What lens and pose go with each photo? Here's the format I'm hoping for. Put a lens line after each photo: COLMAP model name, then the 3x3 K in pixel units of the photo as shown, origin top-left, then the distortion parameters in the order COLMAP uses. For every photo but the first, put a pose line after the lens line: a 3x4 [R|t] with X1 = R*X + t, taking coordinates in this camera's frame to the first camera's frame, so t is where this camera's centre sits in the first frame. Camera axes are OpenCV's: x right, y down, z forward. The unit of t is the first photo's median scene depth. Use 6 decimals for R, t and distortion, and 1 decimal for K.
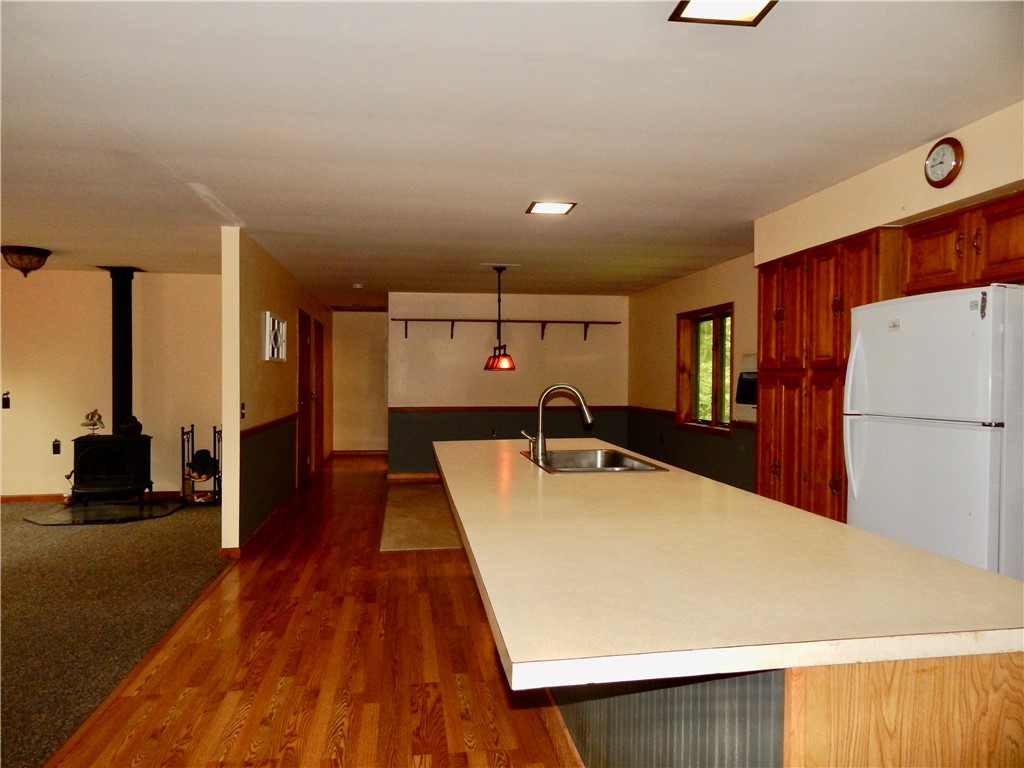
lens RADIAL K [[672.4, 0, 508.7], [0, 672.4, 369.0], [0, 0, 1]] dist [0.000617, -0.000262]
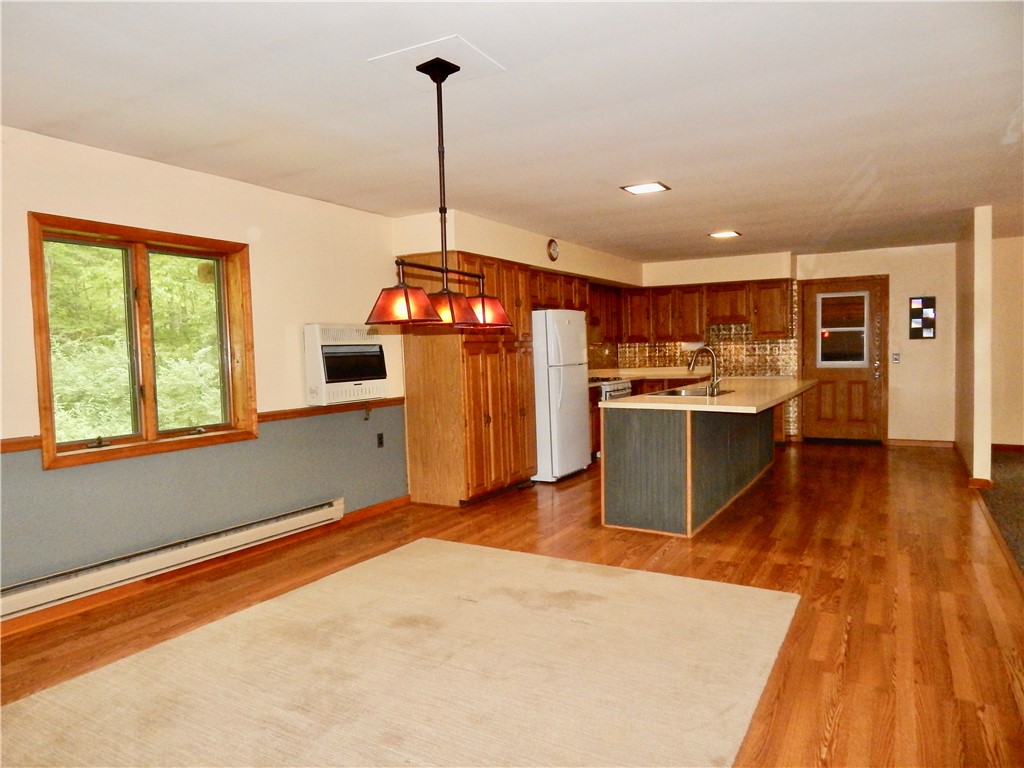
lens RADIAL K [[664.6, 0, 506.1], [0, 664.6, 385.7], [0, 0, 1]] dist [-0.017613, -0.002058]
pose [[-0.769868, -0.019848, 0.637894, -0.375191], [0.013244, 0.998804, 0.047063, 0.020962], [-0.638065, 0.044681, -0.768685, 1.653643]]
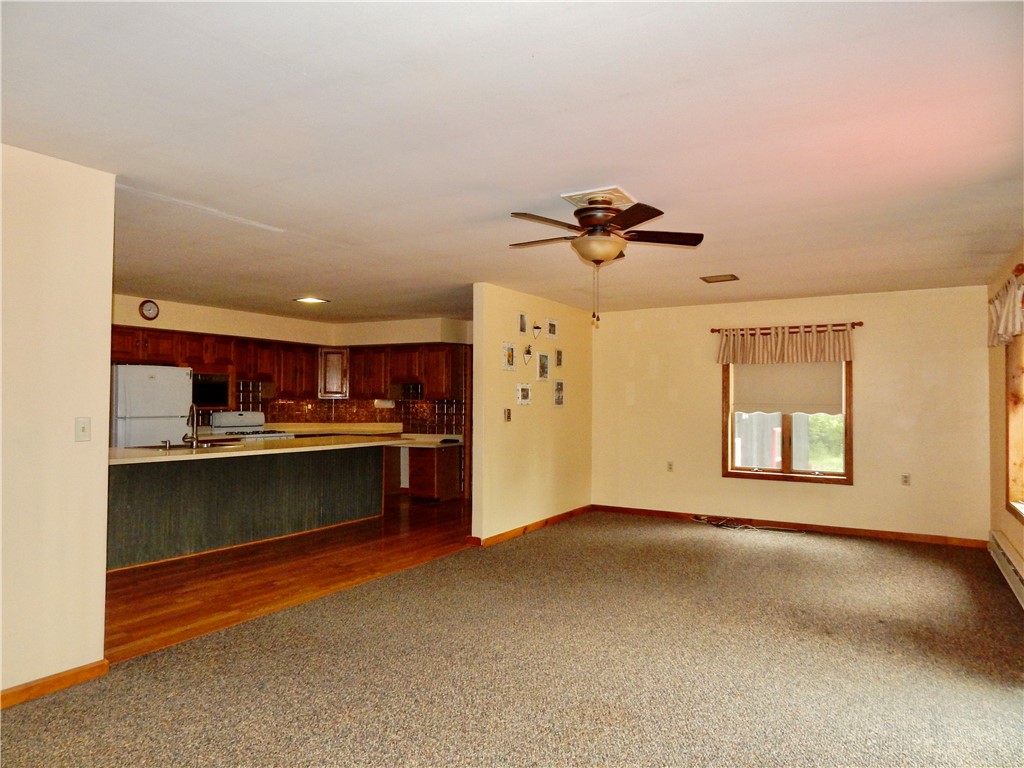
lens RADIAL K [[663.3, 0, 512.0], [0, 663.3, 384.0], [0, 0, 1]] dist [-0.003376, -0.004756]
pose [[-0.774058, 0.010519, 0.633028, -1.071999], [-0.017457, 0.999127, -0.037948, 0.014398], [-0.632874, -0.040425, -0.773199, 1.176332]]
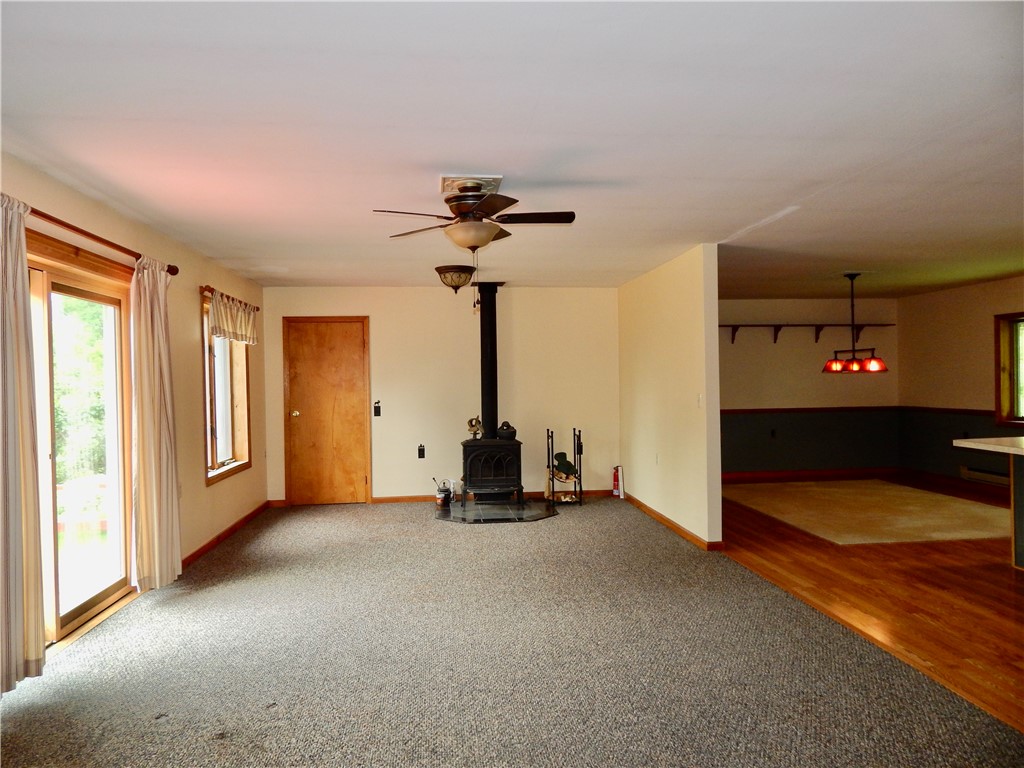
lens RADIAL K [[664.6, 0, 506.1], [0, 664.6, 385.7], [0, 0, 1]] dist [-0.017613, -0.002058]
pose [[0.998163, -0.016689, -0.058244, -0.637429], [0.017680, 0.999707, 0.016539, -0.005871], [0.057951, -0.017538, 0.998165, -0.067050]]
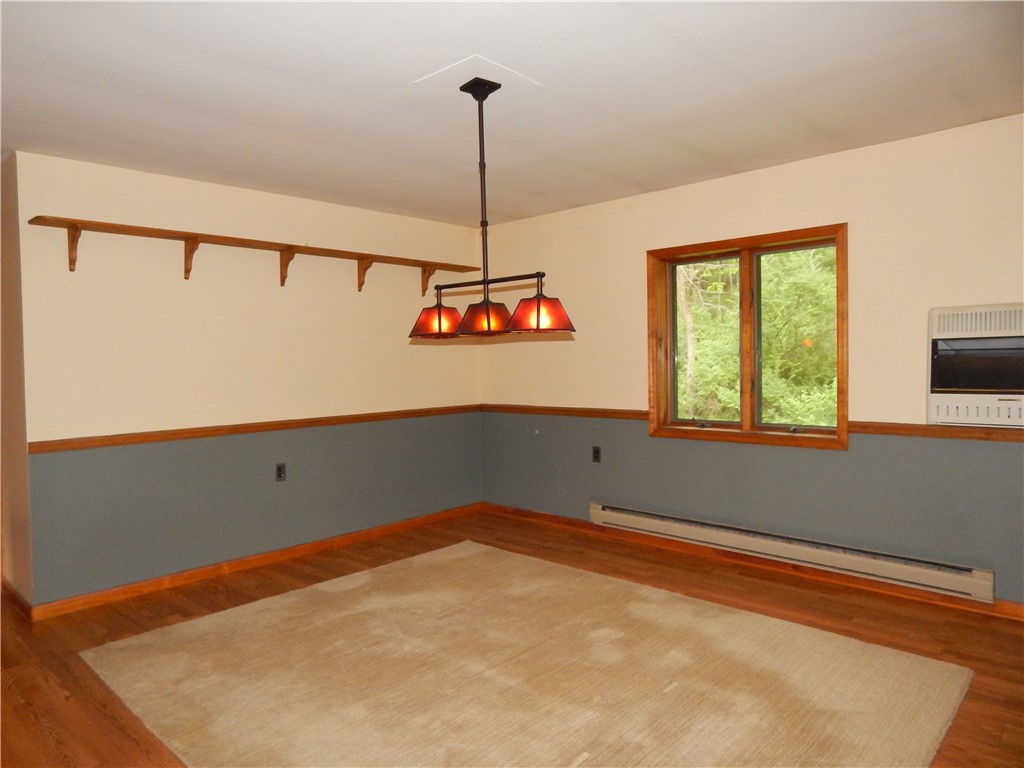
lens RADIAL K [[672.4, 0, 508.7], [0, 672.4, 369.0], [0, 0, 1]] dist [0.000617, -0.000262]
pose [[0.790784, -0.021912, 0.611703, -0.328801], [0.010628, 0.999700, 0.022072, 0.015494], [-0.612003, -0.010953, 0.790780, 0.865136]]
